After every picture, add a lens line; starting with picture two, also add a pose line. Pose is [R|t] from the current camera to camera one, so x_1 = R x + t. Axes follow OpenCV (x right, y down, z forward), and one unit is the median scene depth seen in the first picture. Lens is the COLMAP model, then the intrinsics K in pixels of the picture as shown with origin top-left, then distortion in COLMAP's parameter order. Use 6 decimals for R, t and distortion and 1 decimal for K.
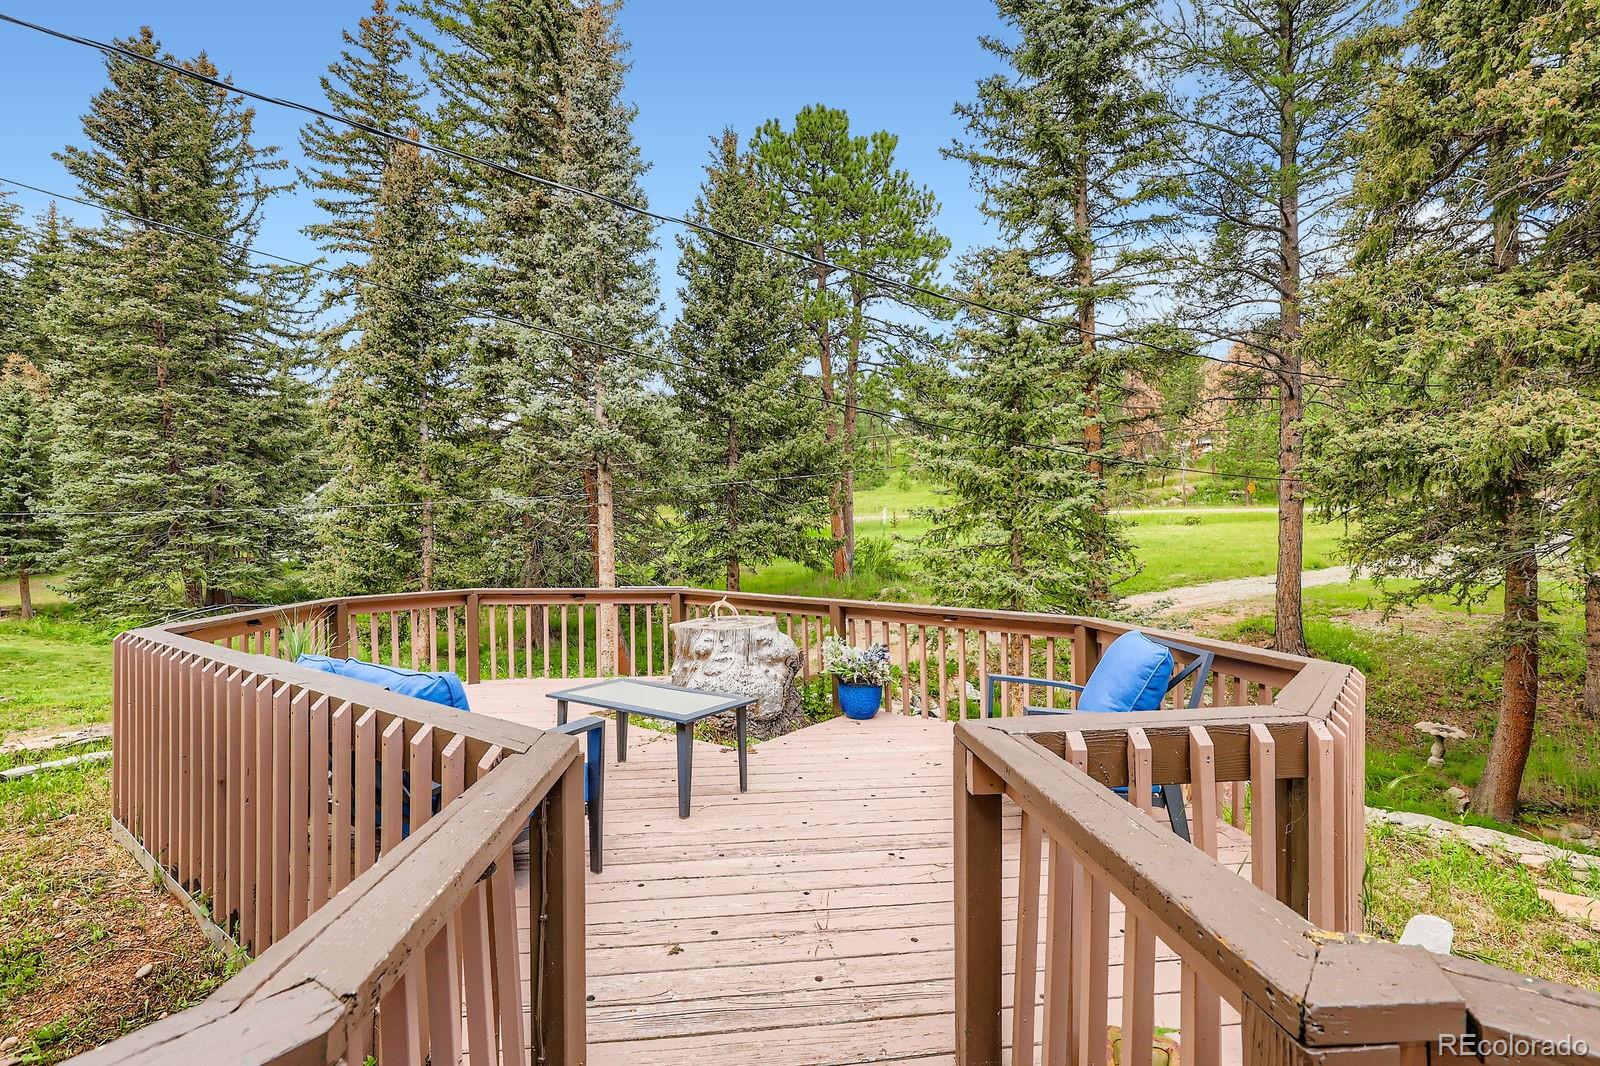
lens RADIAL K [[738.1, 0, 804.3], [0, 738.1, 539.1], [0, 0, 1]] dist [0.012714, 0.000444]
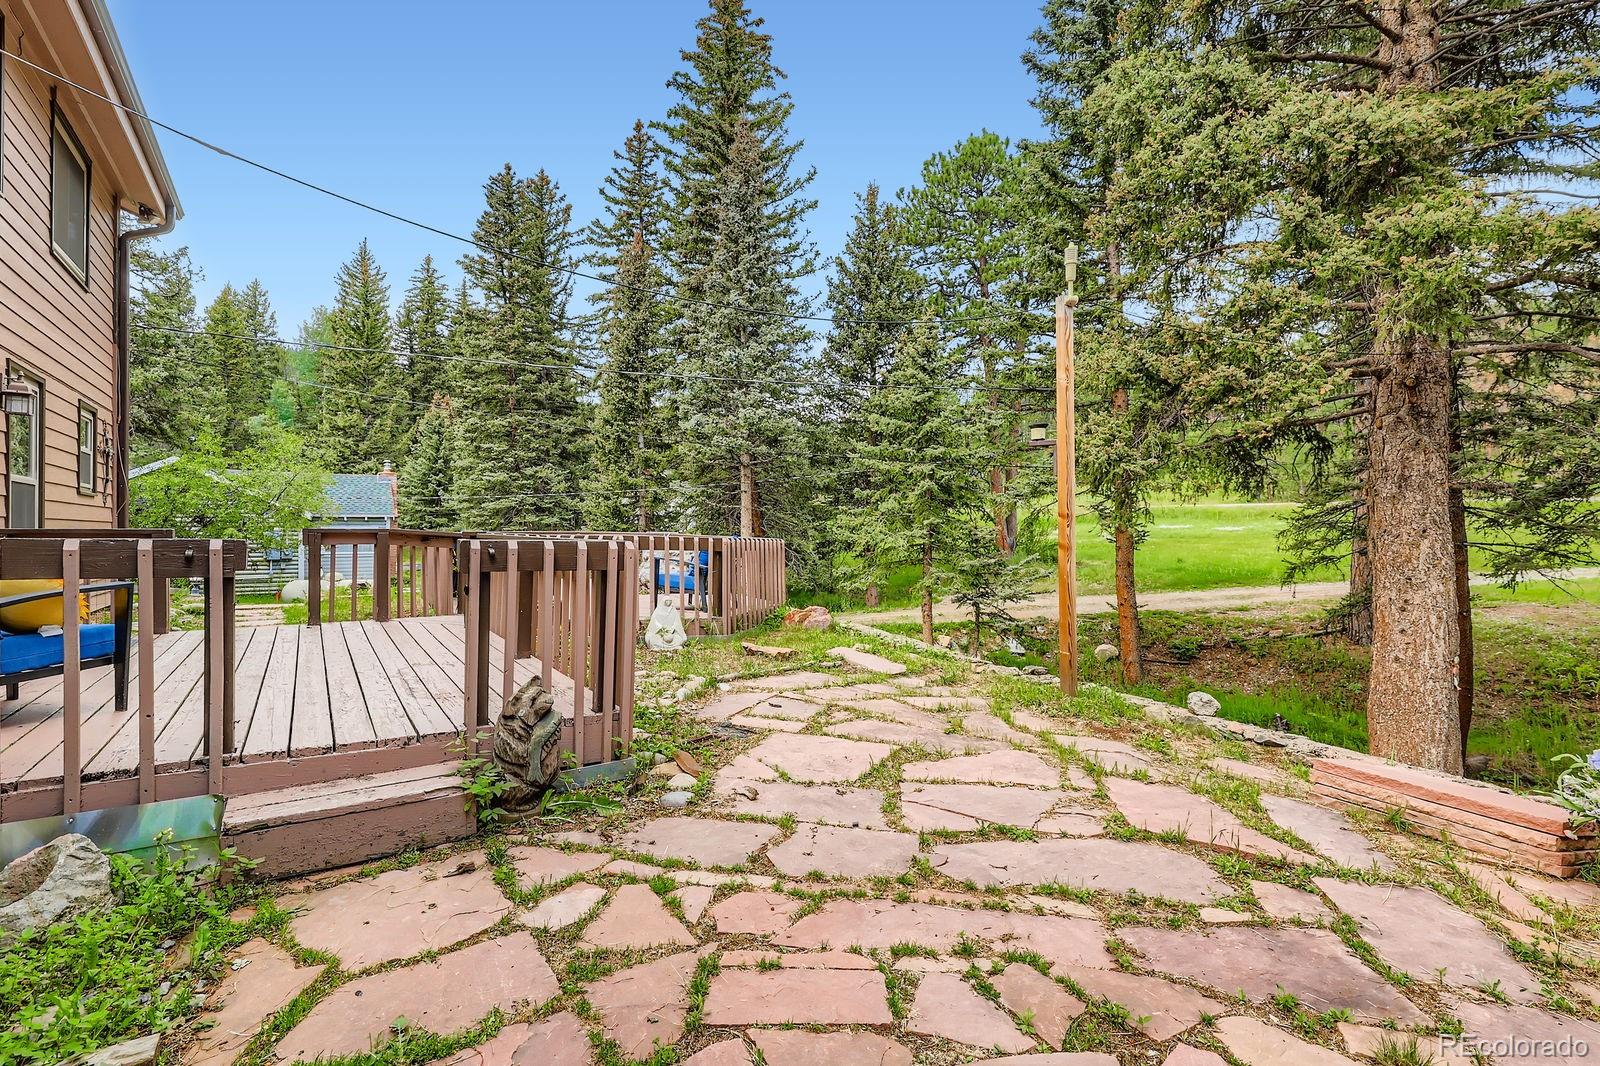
lens RADIAL K [[738.1, 0, 796.3], [0, 738.1, 527.0], [0, 0, 1]] dist [0.012714, 0.000444]
pose [[0.932808, 0.012535, -0.360155, 0.171225], [-0.013665, 0.999906, -0.000590, 0.010482], [0.360114, 0.005472, 0.932892, -0.133839]]
